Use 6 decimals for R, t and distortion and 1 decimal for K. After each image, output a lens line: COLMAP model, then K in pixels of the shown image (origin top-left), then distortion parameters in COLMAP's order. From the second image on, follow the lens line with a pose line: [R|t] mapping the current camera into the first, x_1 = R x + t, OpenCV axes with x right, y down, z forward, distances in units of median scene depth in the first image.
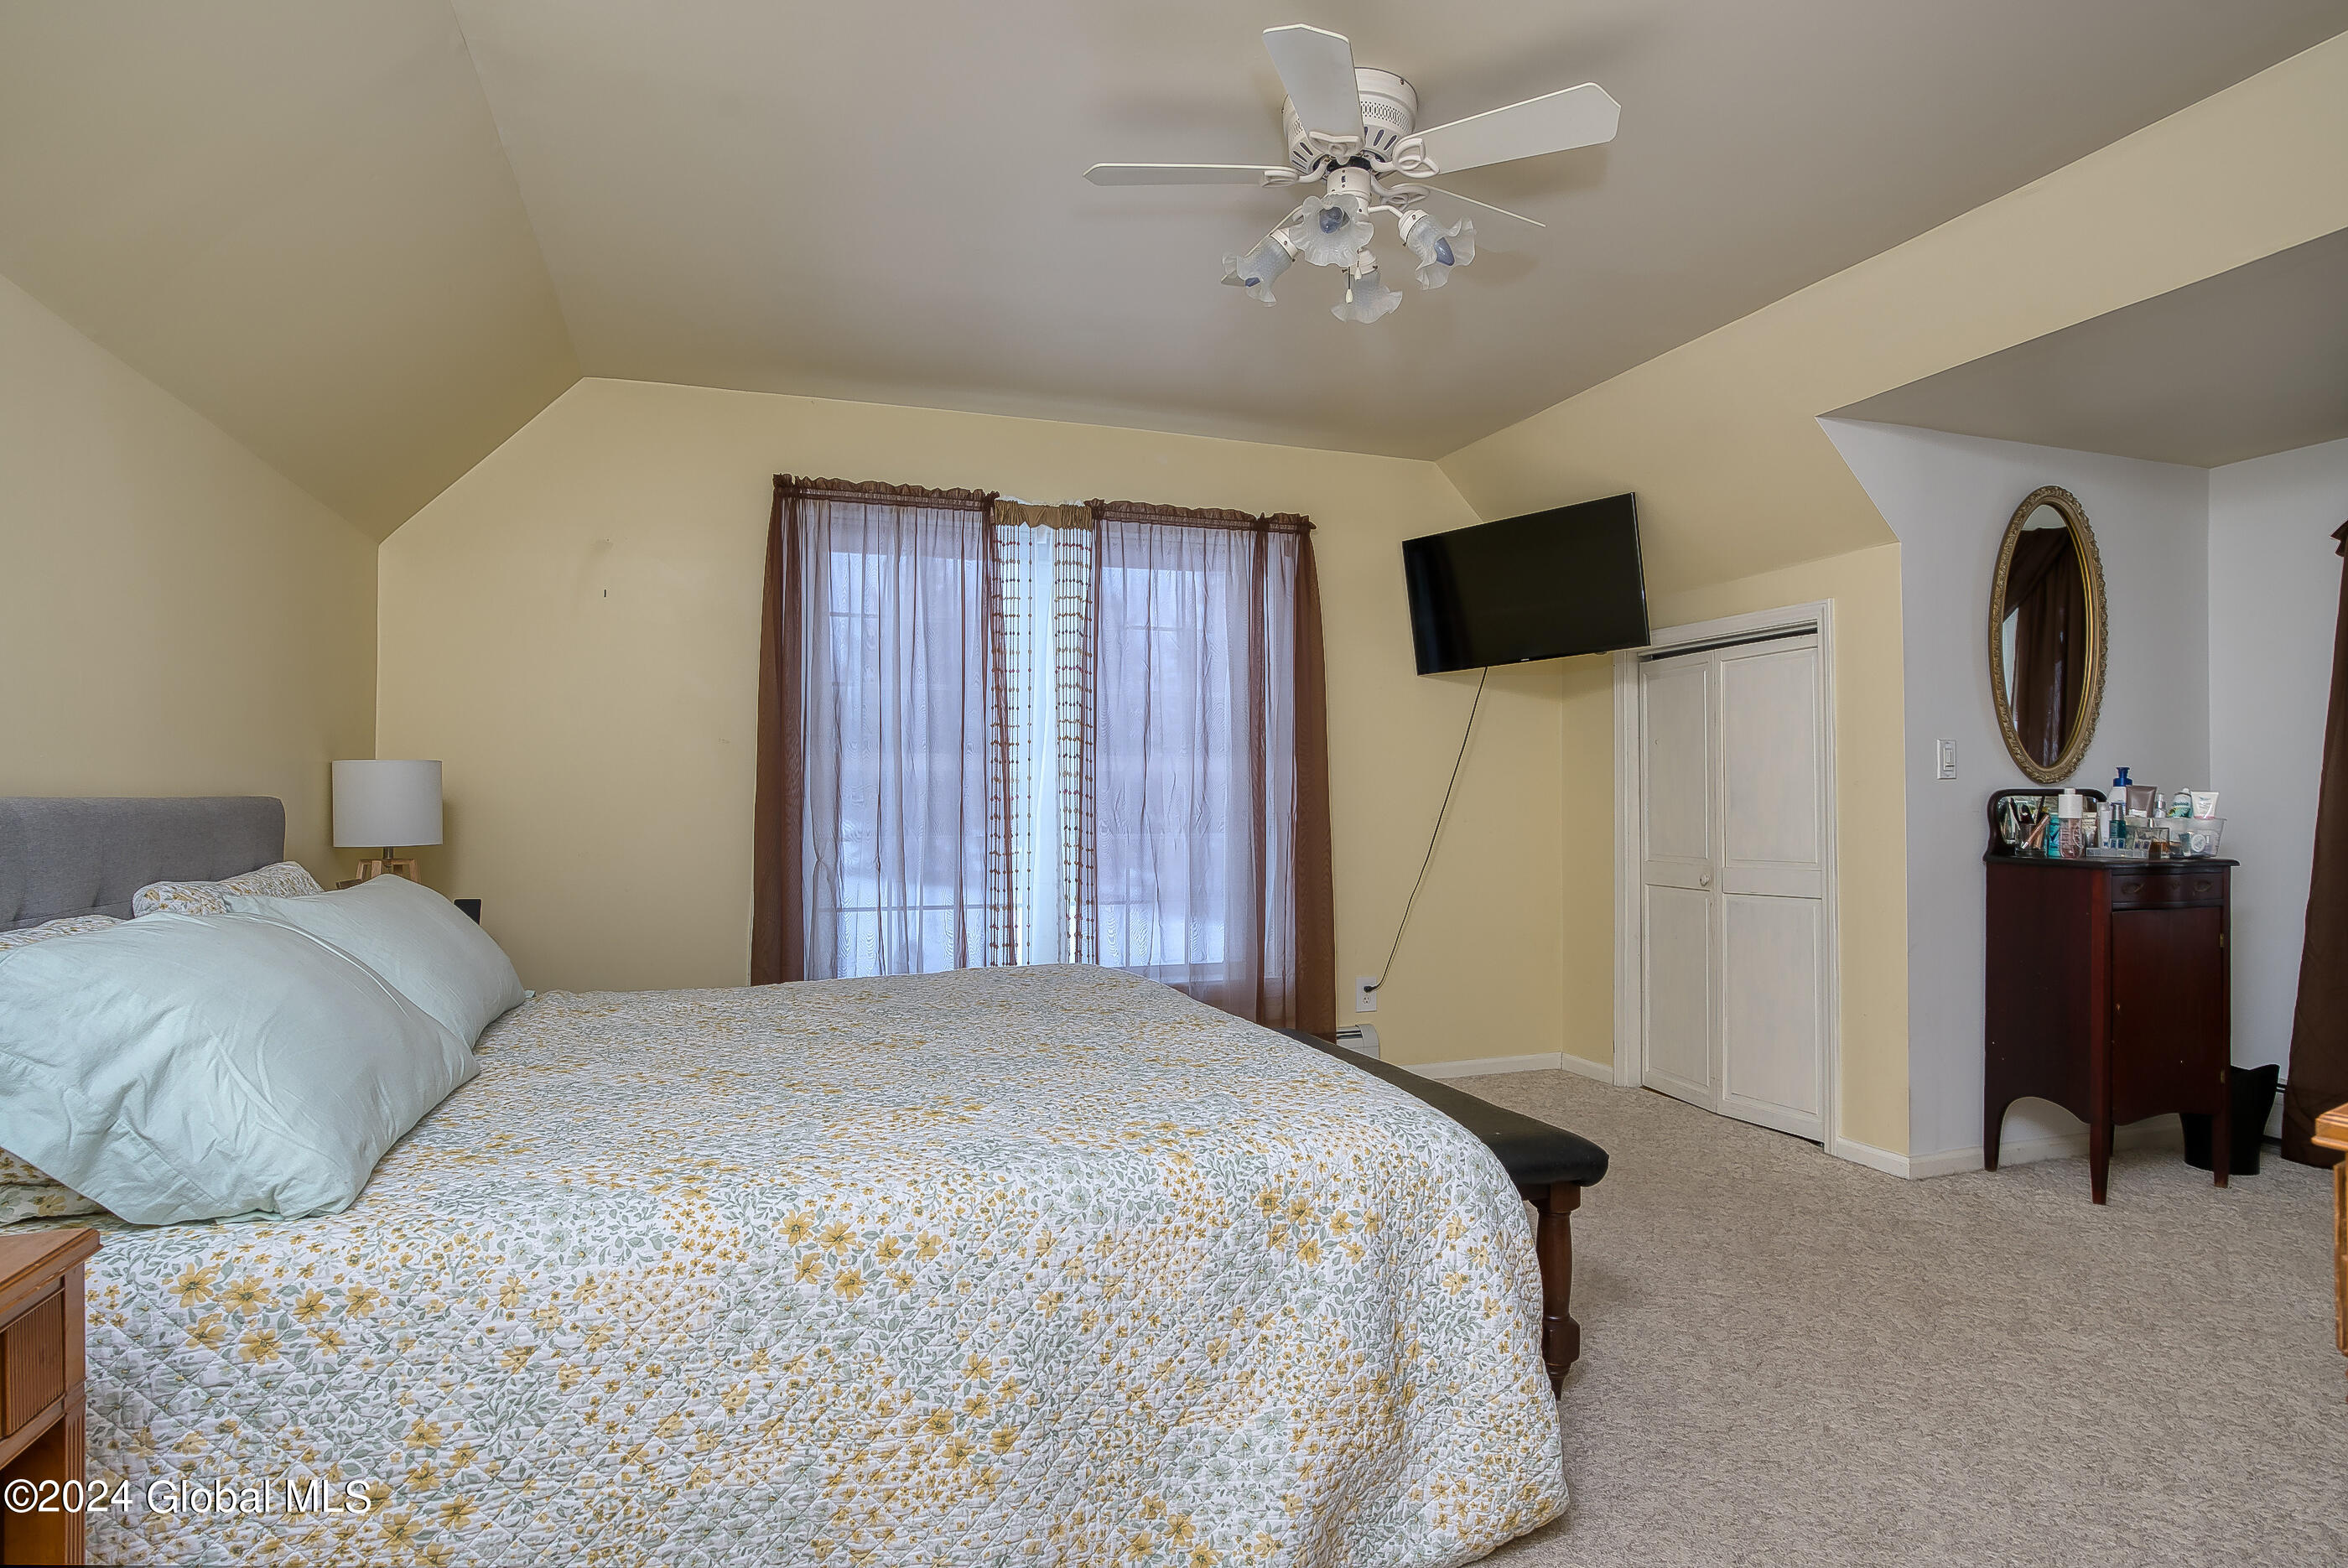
lens RADIAL K [[1265.7, 0, 1181.8], [0, 1265.7, 790.8], [0, 0, 1]] dist [-0.059113, 0.038151]
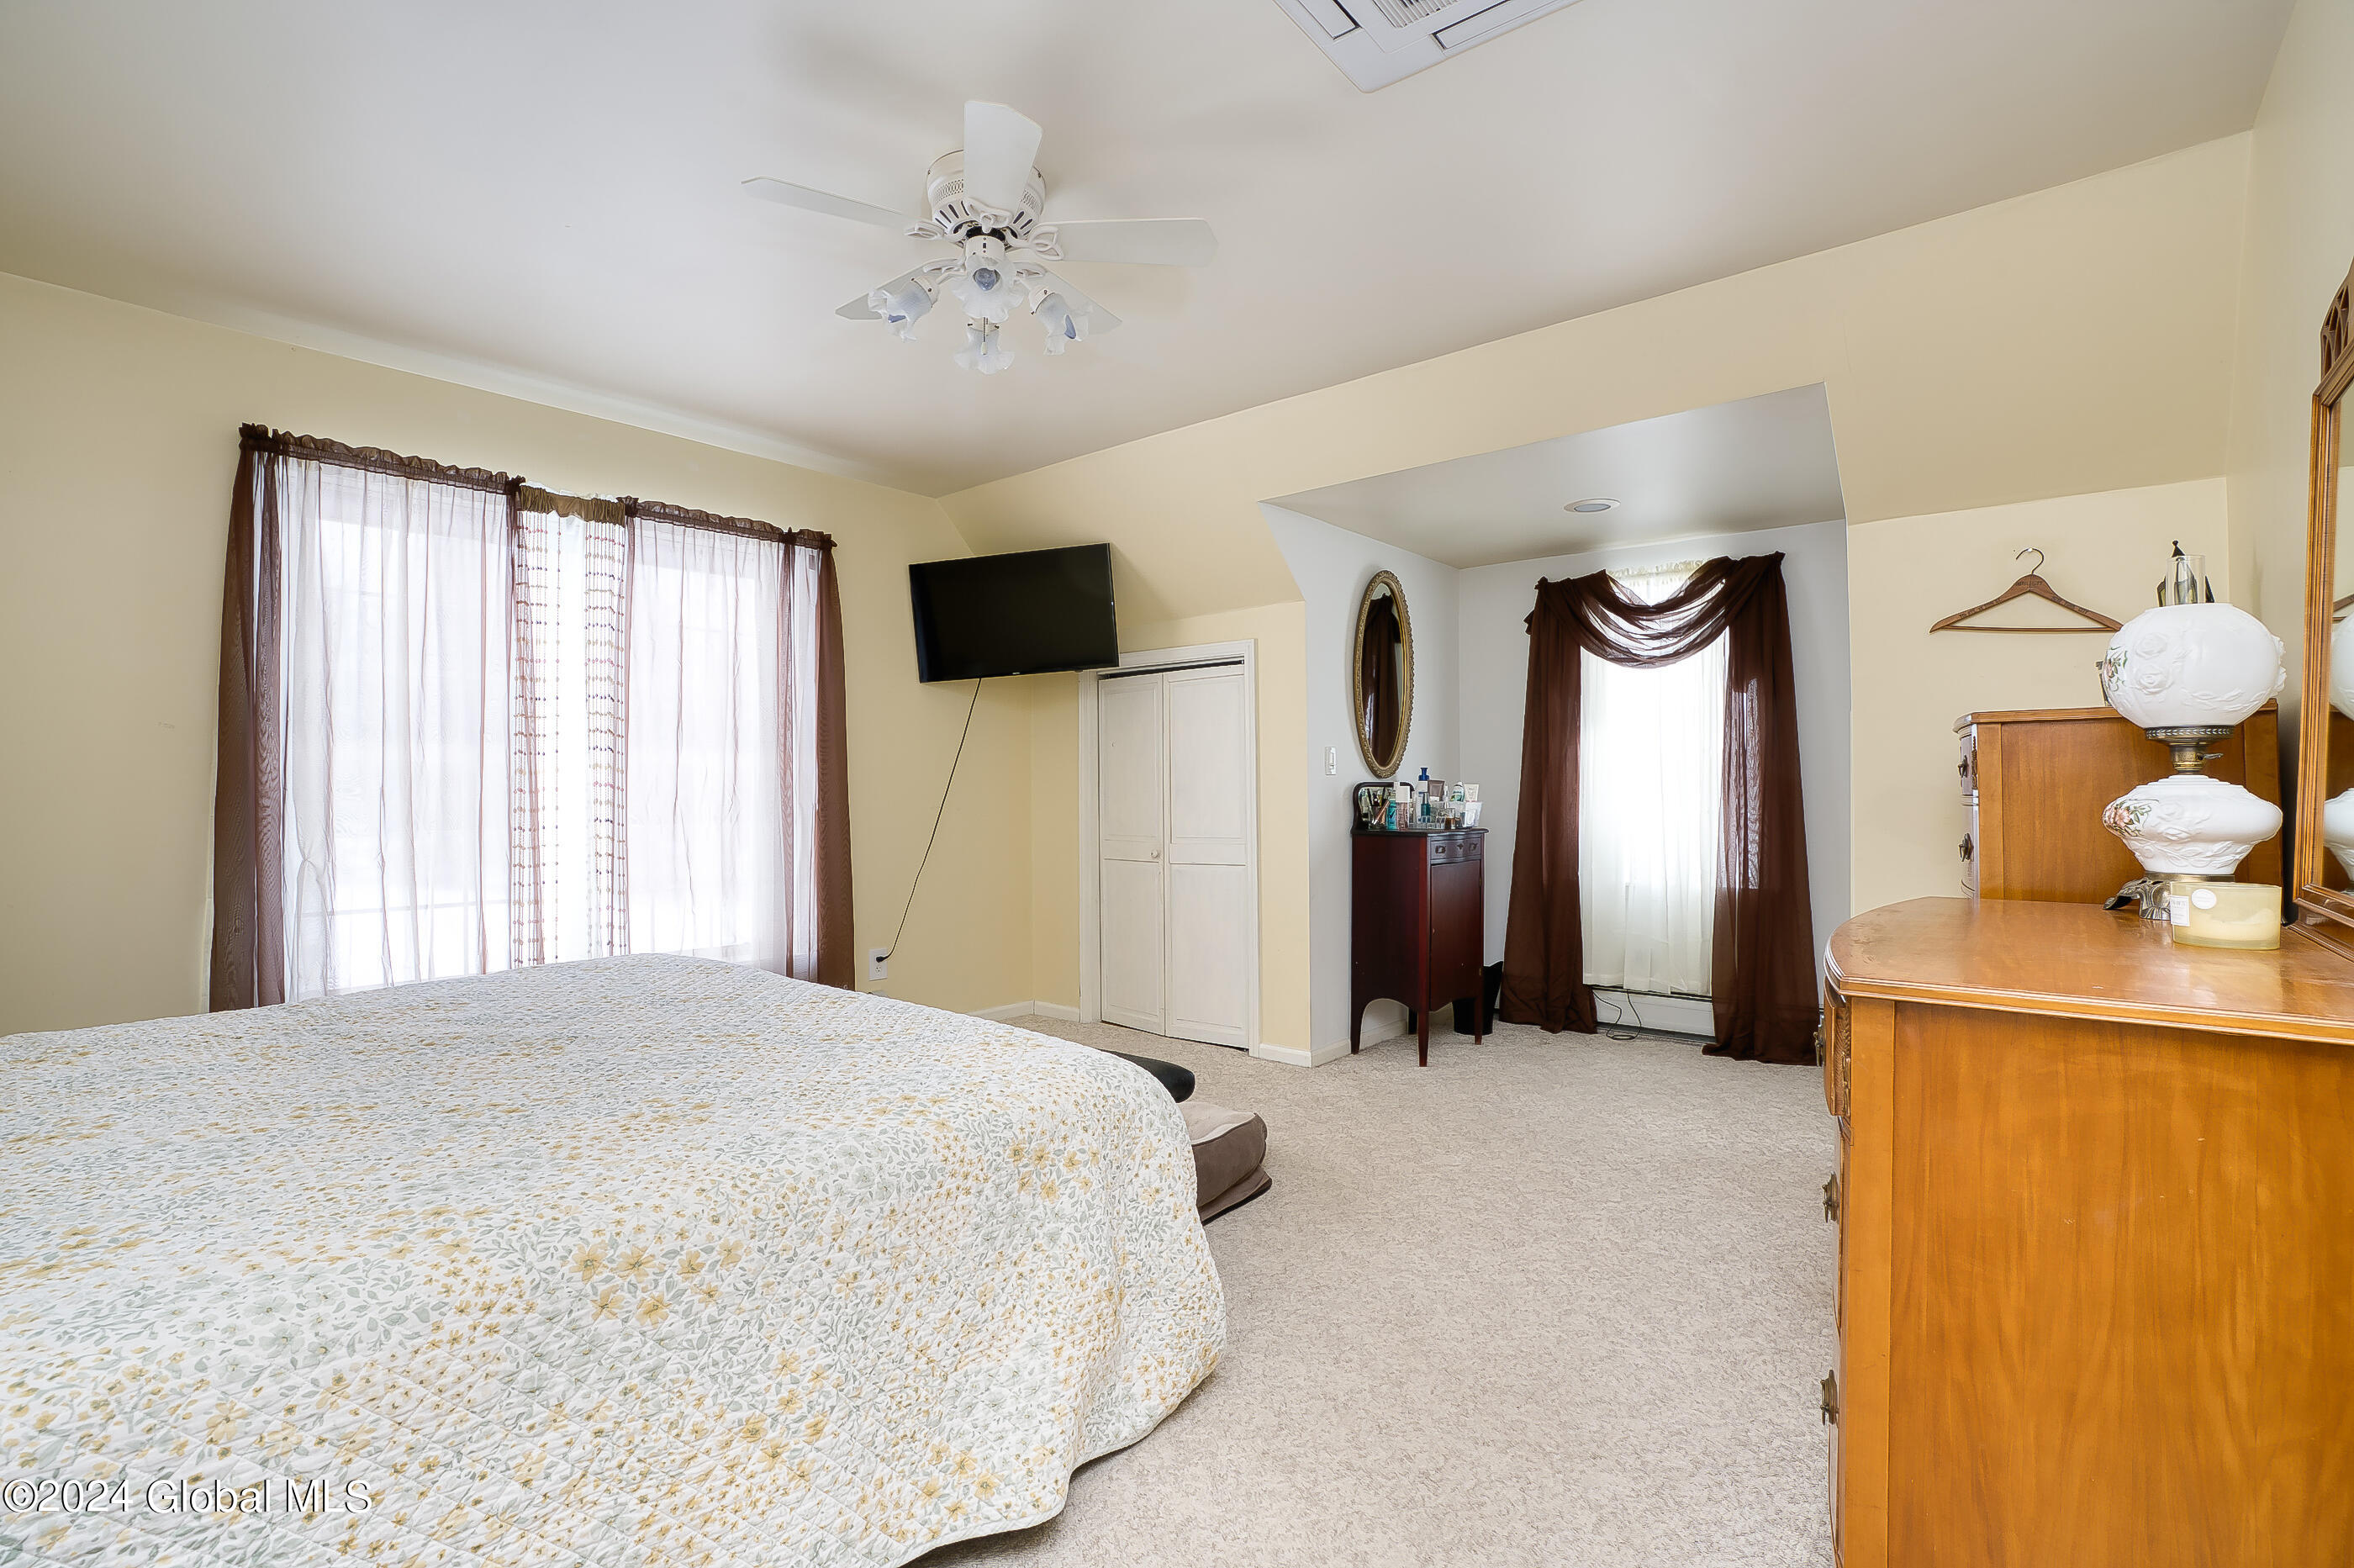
lens RADIAL K [[1075.1, 0, 1177.0], [0, 1075.1, 784.0], [0, 0, 1]] dist [-0.071674, 0.026612]
pose [[0.865298, 0.000346, 0.501258, -0.287282], [-0.000715, 1.000000, 0.000543, -0.000216], [-0.501258, -0.000828, 0.865298, 0.116378]]
